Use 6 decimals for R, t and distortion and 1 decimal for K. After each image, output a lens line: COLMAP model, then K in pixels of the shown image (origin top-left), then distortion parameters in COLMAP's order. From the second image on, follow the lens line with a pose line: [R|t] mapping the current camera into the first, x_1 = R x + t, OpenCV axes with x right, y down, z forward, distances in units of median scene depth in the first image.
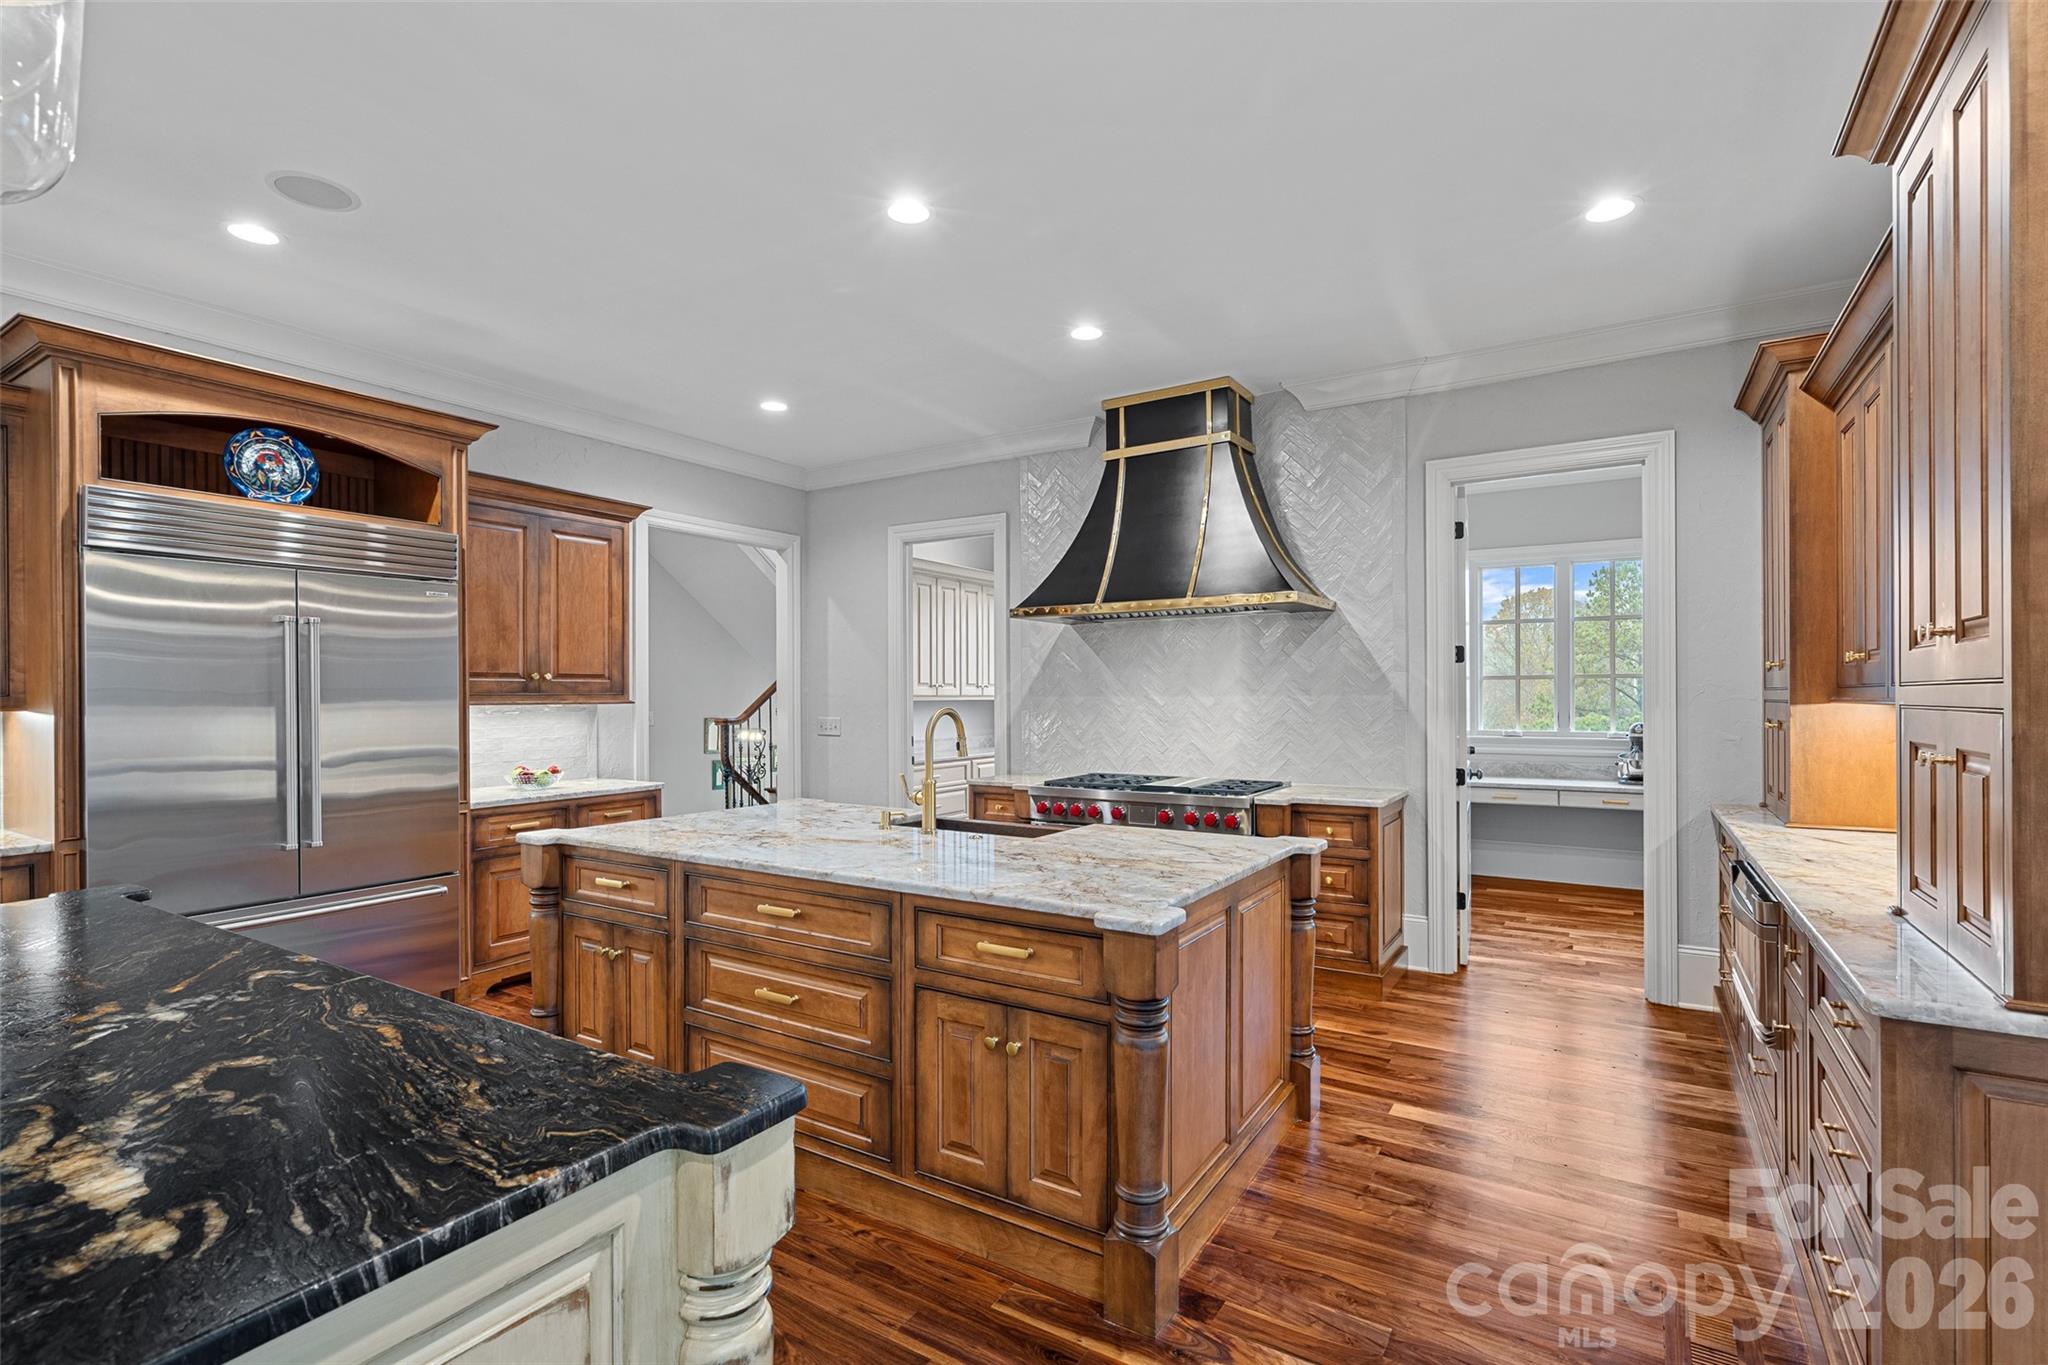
lens RADIAL K [[940.2, 0, 1024.4], [0, 940.2, 697.8], [0, 0, 1]] dist [0.000561, 0.000151]
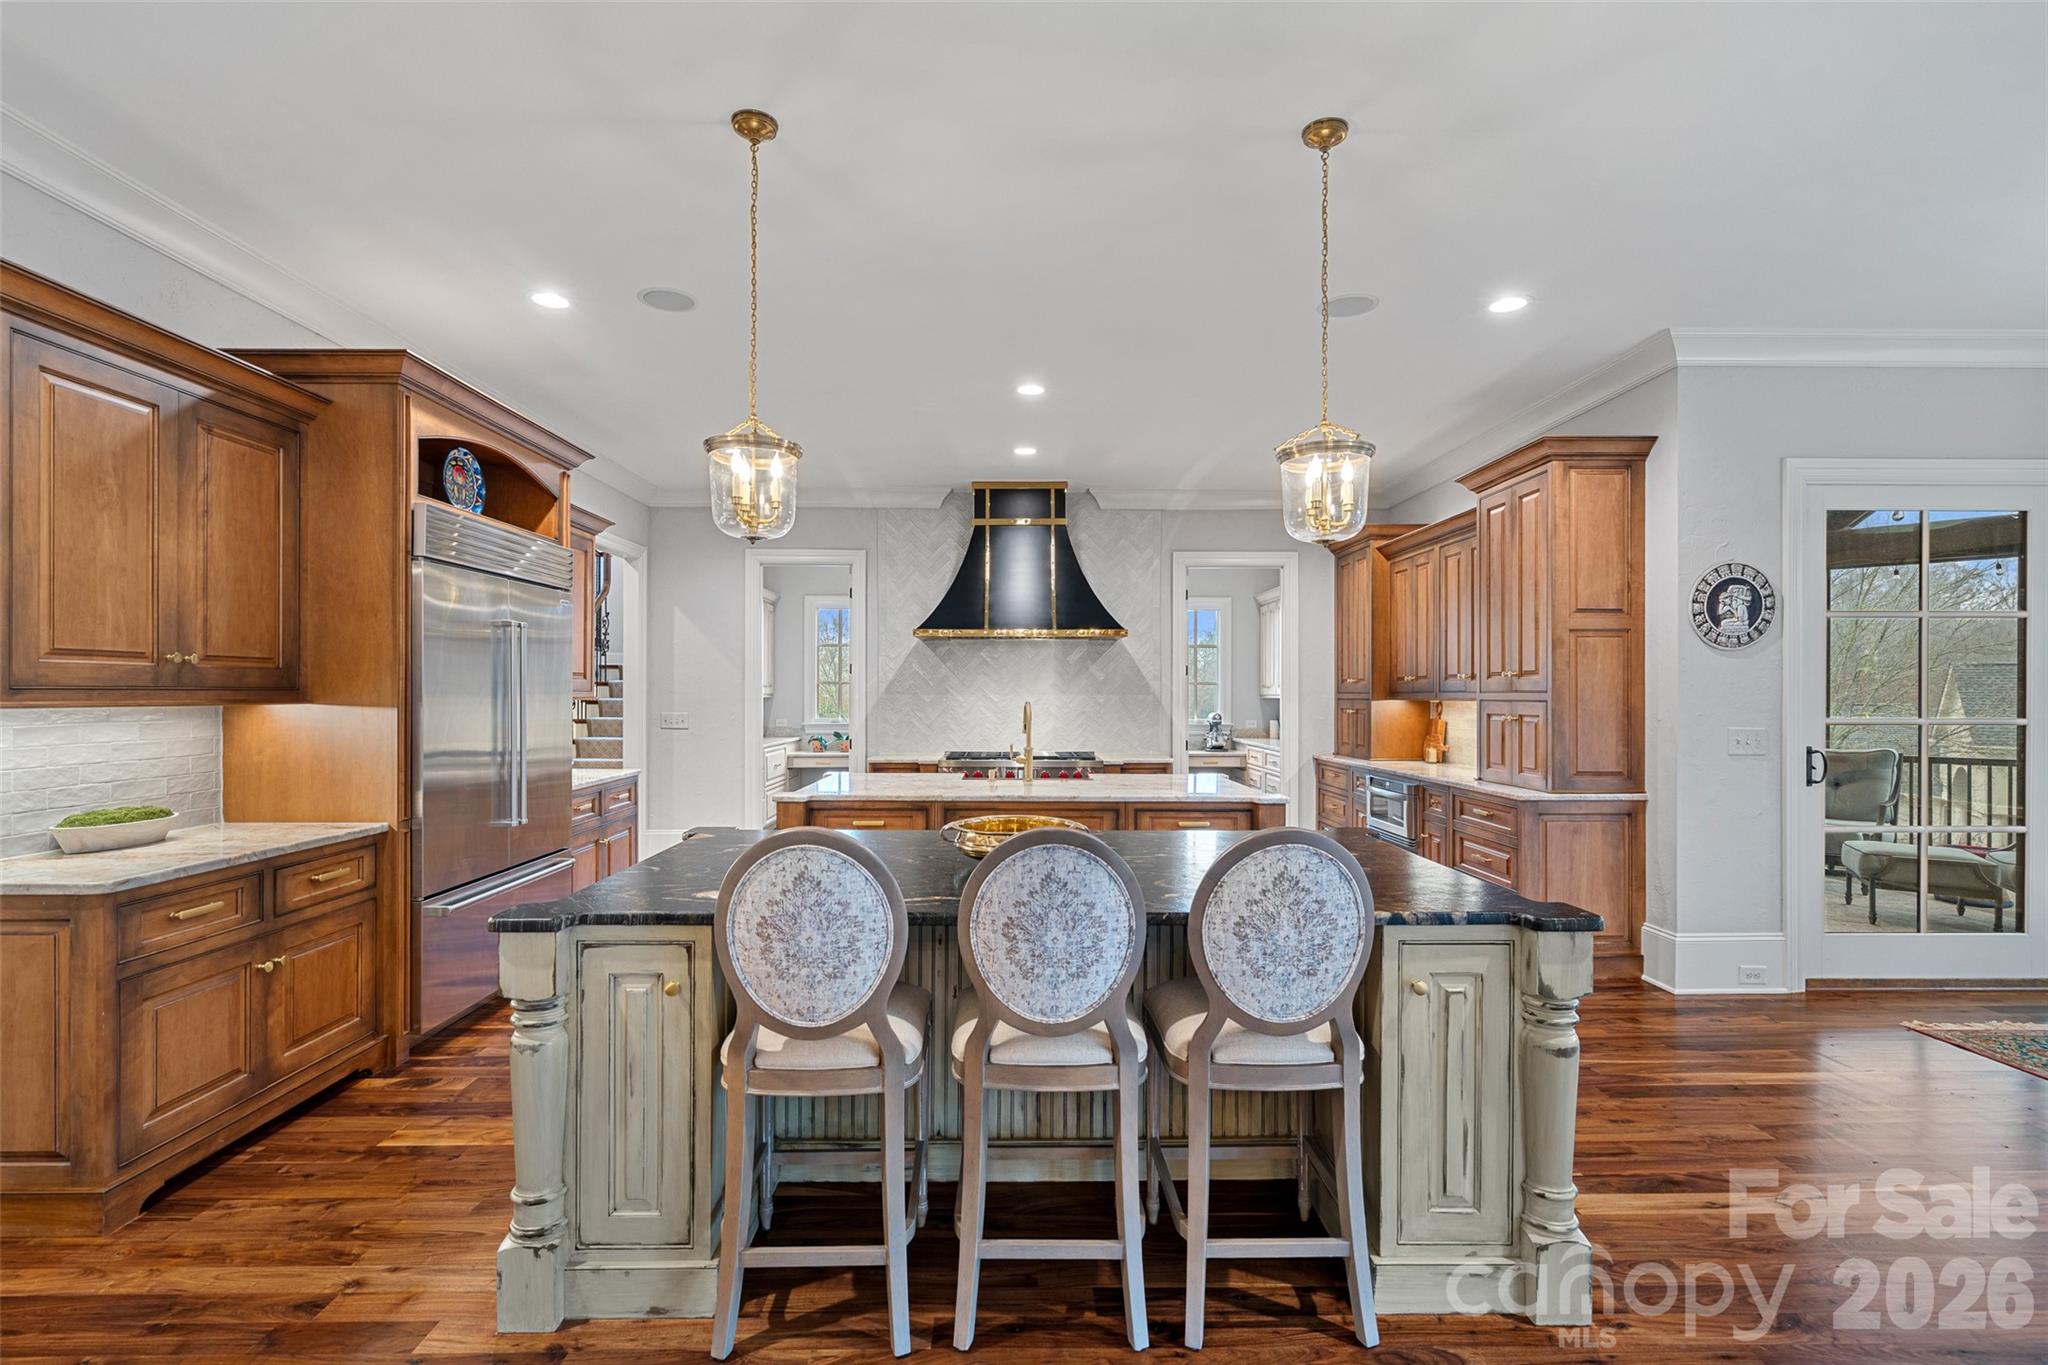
lens RADIAL K [[940.2, 0, 1008.5], [0, 940.2, 692.4], [0, 0, 1]] dist [0.000561, 0.000151]
pose [[0.842758, 0.007022, 0.538246, -0.721526], [-0.003585, 0.999966, -0.007433, 0.005383], [-0.538280, 0.004334, 0.842755, -0.228308]]
